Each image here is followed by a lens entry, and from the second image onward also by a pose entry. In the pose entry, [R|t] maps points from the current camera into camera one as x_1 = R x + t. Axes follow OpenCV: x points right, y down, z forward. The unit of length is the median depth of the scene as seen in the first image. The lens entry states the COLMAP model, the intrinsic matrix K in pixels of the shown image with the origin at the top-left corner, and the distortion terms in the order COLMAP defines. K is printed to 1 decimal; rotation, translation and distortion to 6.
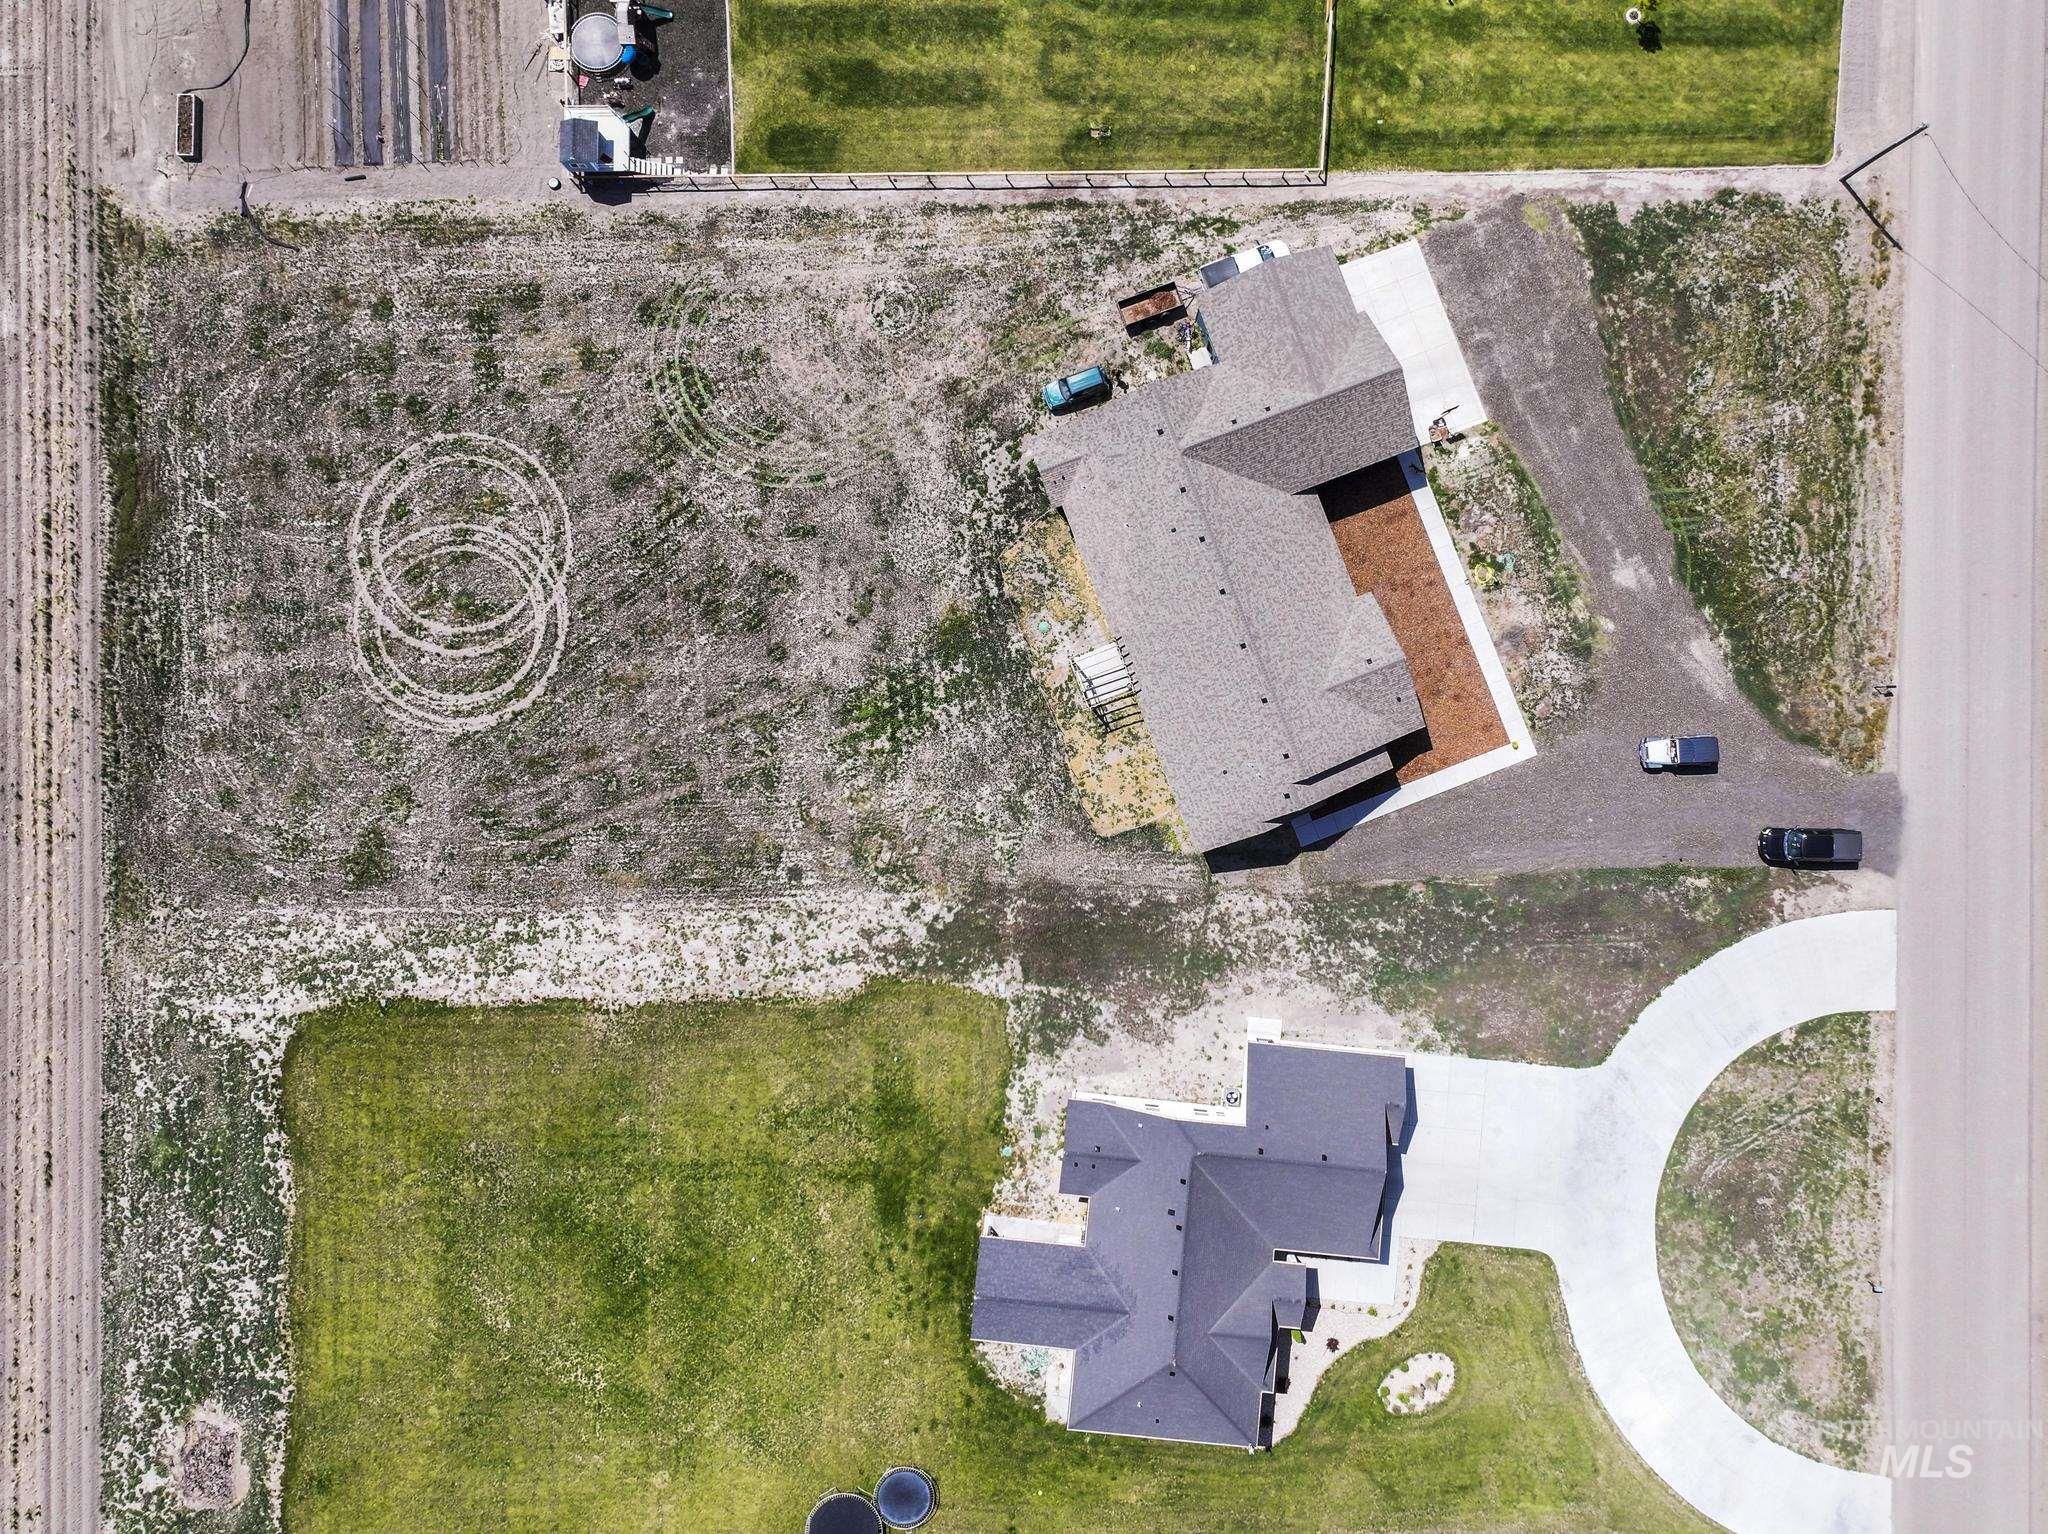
lens RADIAL K [[1460.7, 0, 1034.4], [0, 1460.7, 768.2], [0, 0, 1]] dist [0.003955, 0.007350]
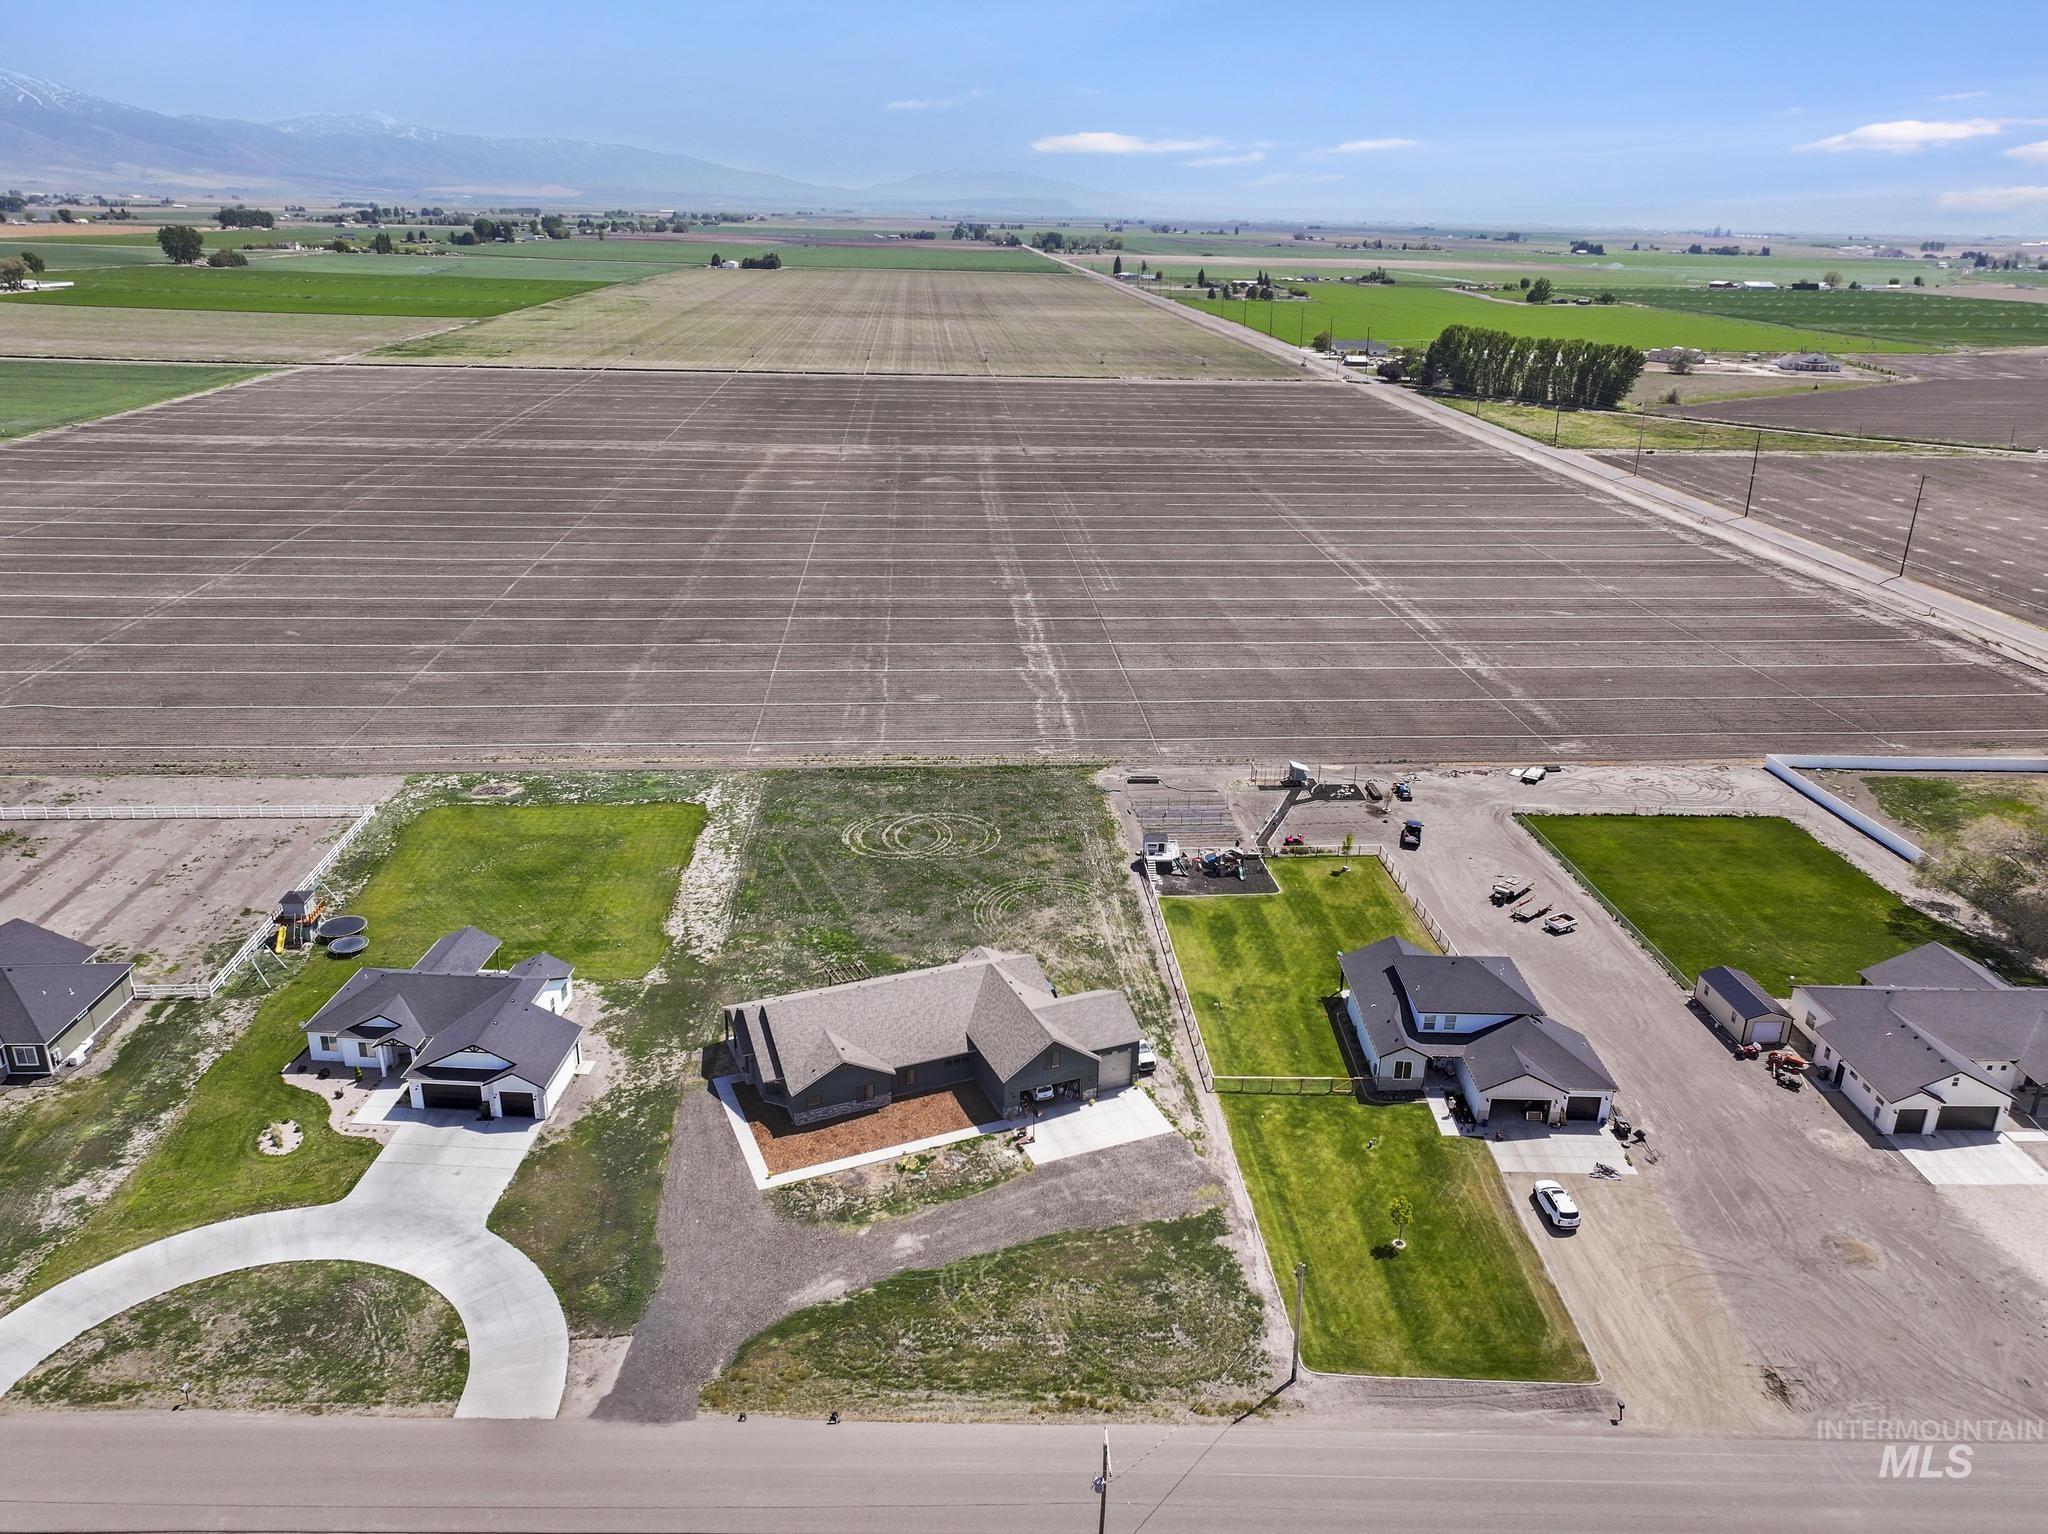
lens RADIAL K [[1449.4, 0, 1038.6], [0, 1449.4, 767.2], [0, 0, 1]] dist [0.005972, -0.001277]
pose [[0.054889, 0.359138, -0.931669, 1.343541], [-0.998164, 0.043674, -0.041971, -0.204720], [0.025617, 0.932262, 0.360875, 0.240739]]
